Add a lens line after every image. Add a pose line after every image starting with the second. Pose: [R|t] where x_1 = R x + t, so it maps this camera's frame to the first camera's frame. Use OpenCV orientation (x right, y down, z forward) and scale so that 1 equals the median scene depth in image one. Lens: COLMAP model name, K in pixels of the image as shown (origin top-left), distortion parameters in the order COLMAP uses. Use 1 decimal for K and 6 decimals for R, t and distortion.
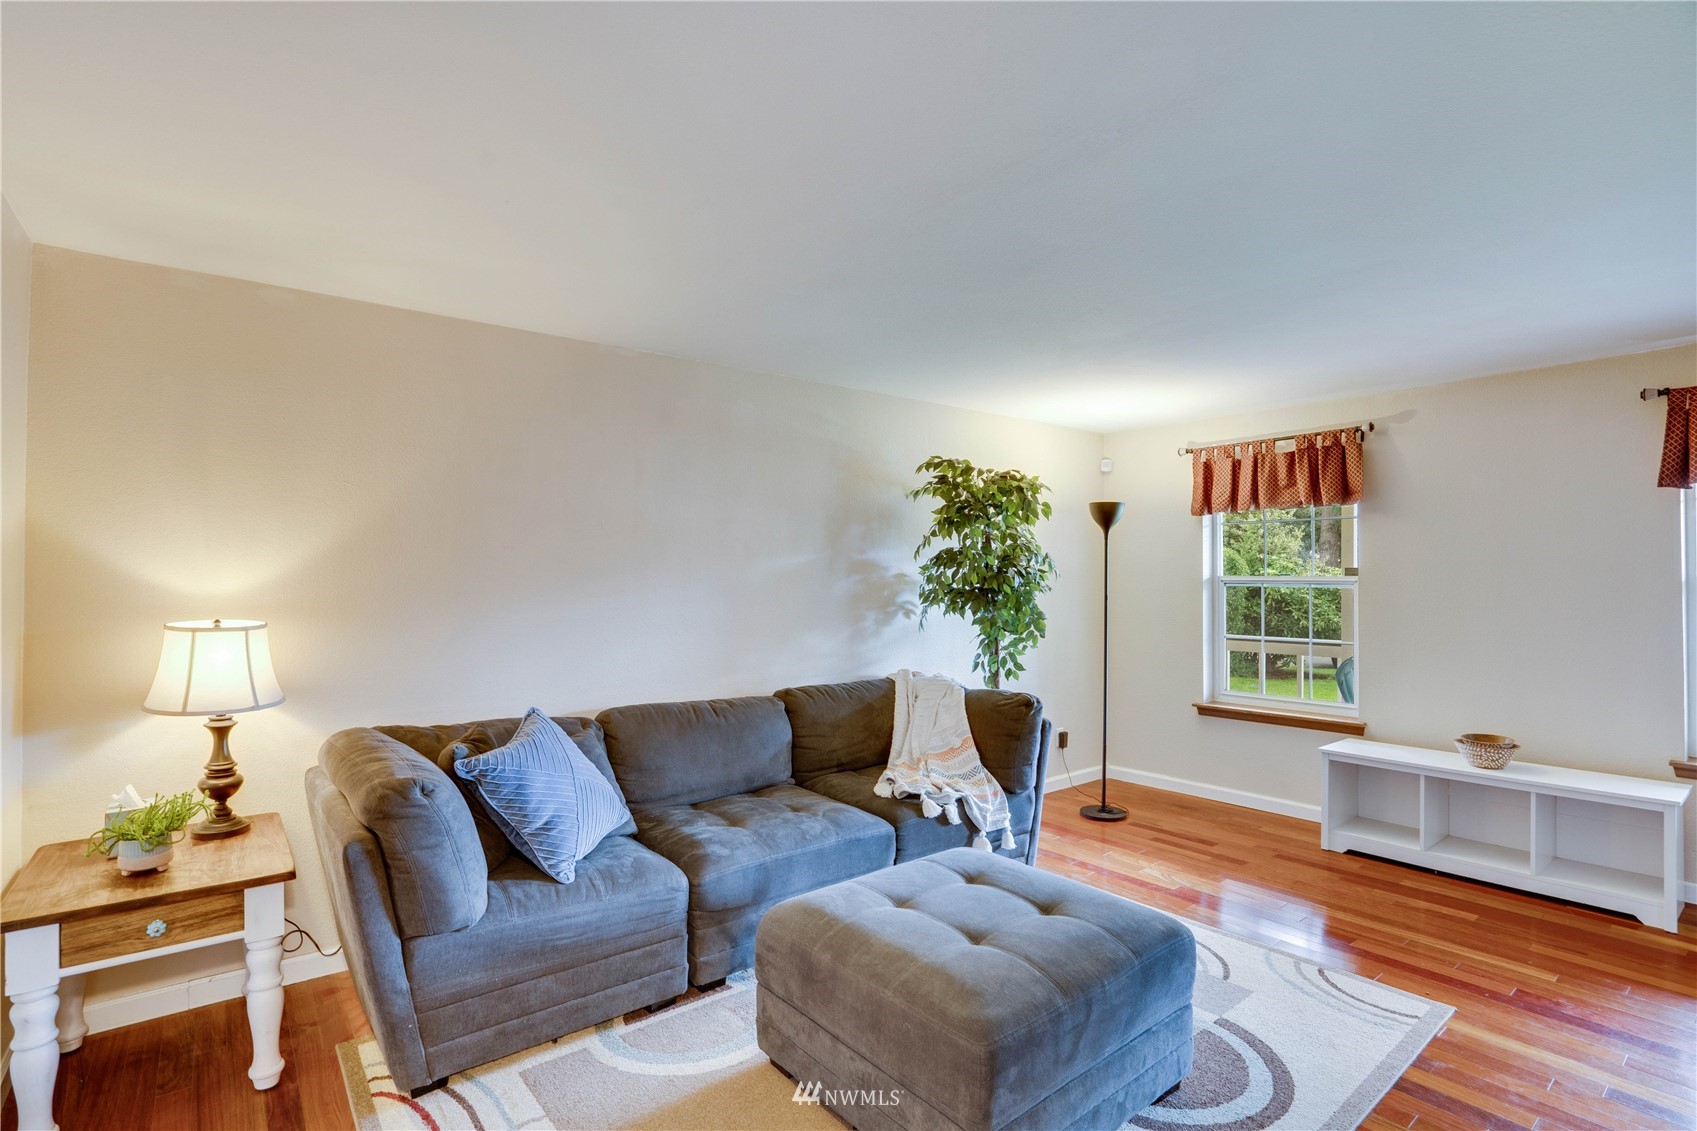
lens RADIAL K [[821.4, 0, 832.7], [0, 821.4, 567.3], [0, 0, 1]] dist [-0.032935, 0.006575]
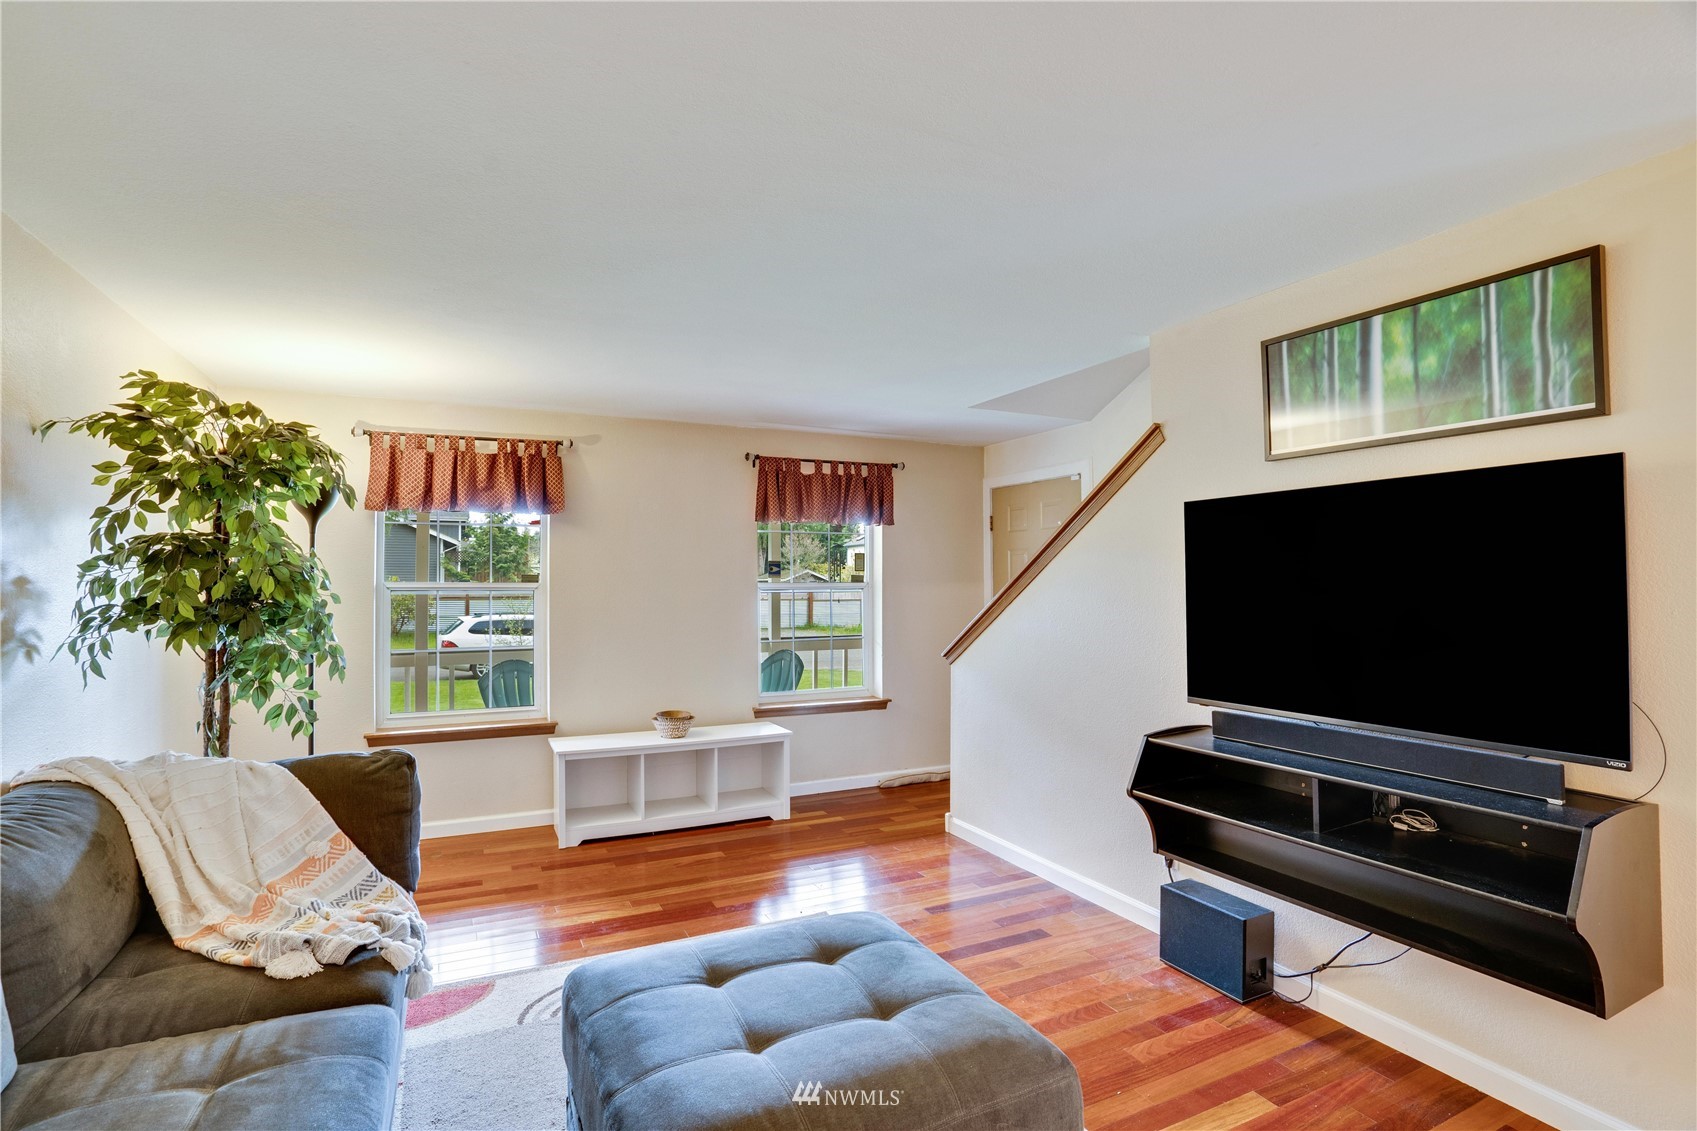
lens RADIAL K [[821.4, 0, 838.2], [0, 821.4, 569.1], [0, 0, 1]] dist [-0.032935, 0.006575]
pose [[0.214253, 0.015900, 0.976649, -0.335802], [-0.008442, 0.999860, -0.014426, 0.006366], [-0.976742, -0.005154, 0.214357, 0.441607]]
